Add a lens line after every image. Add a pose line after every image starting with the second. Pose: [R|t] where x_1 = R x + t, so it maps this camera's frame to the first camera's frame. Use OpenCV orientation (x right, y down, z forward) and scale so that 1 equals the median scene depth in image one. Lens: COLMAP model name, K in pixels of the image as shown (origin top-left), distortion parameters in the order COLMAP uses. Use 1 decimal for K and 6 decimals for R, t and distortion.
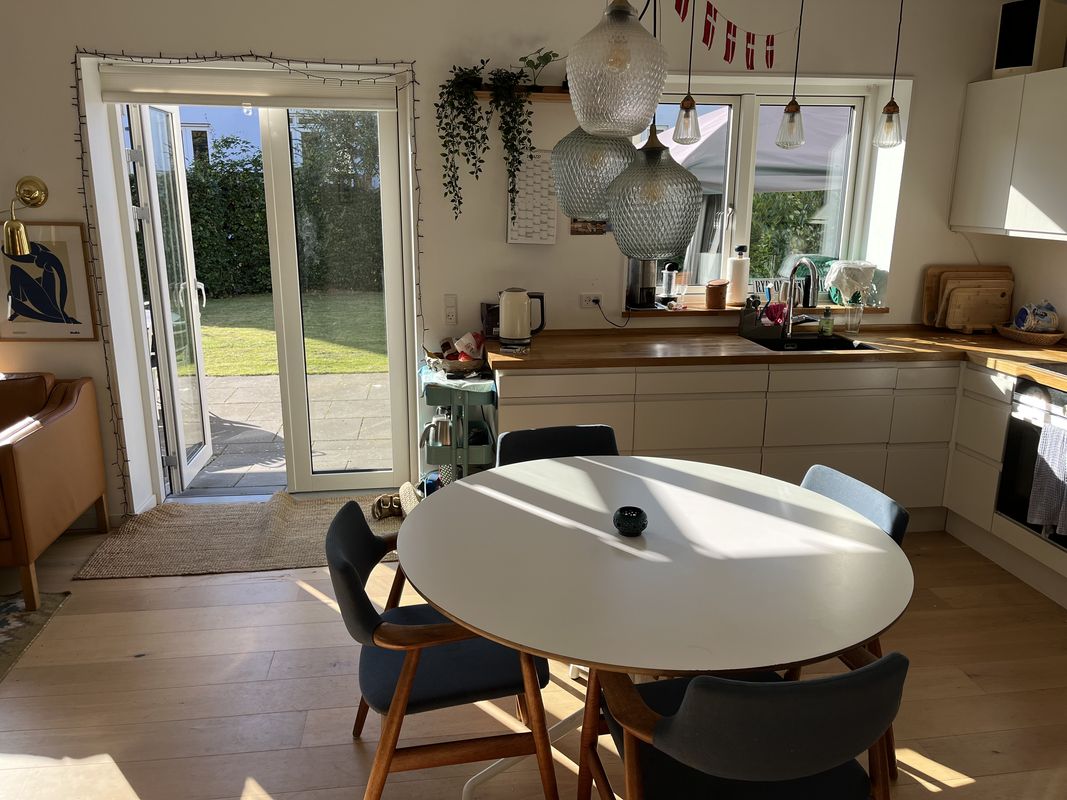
lens RADIAL K [[815.1, 0, 533.5], [0, 815.1, 400.0], [0, 0, 1]] dist [0.089405, -0.107643]
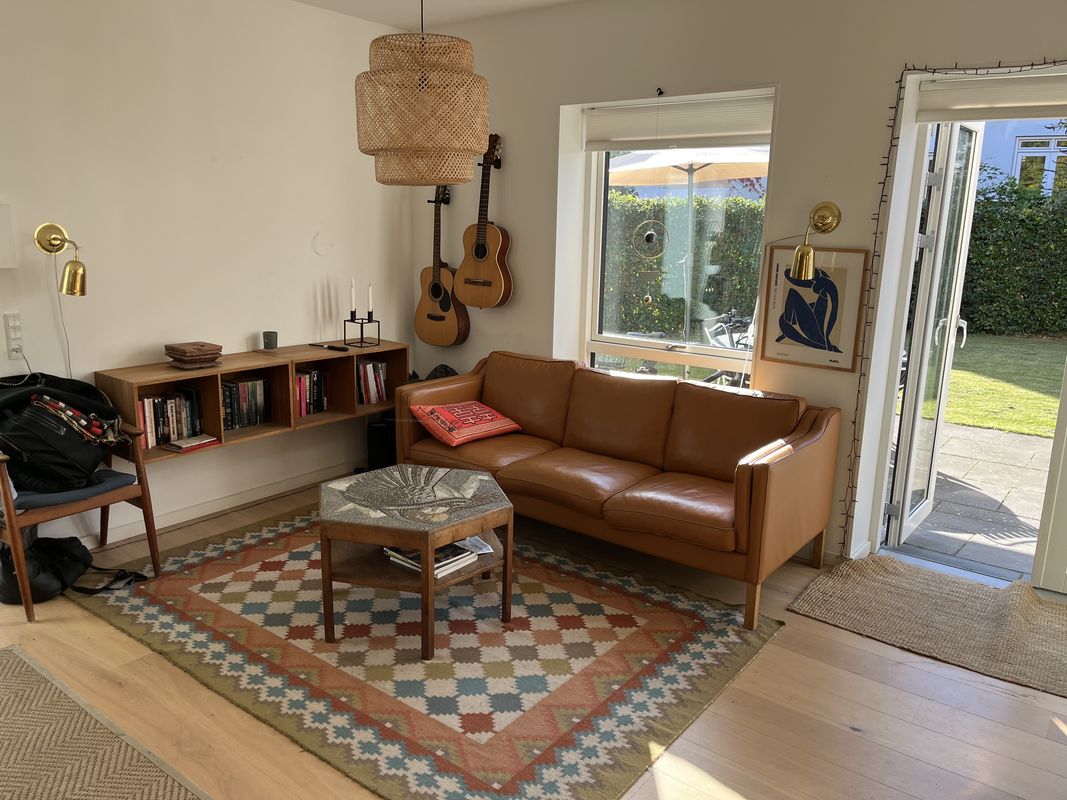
lens RADIAL K [[793.4, 0, 533.5], [0, 793.4, 400.0], [0, 0, 1]] dist [0.040189, 0.001573]
pose [[0.712315, 0.167384, -0.681608, -0.156094], [-0.188718, 0.981058, 0.043701, -0.010718], [0.676012, 0.097503, 0.730411, 0.078358]]
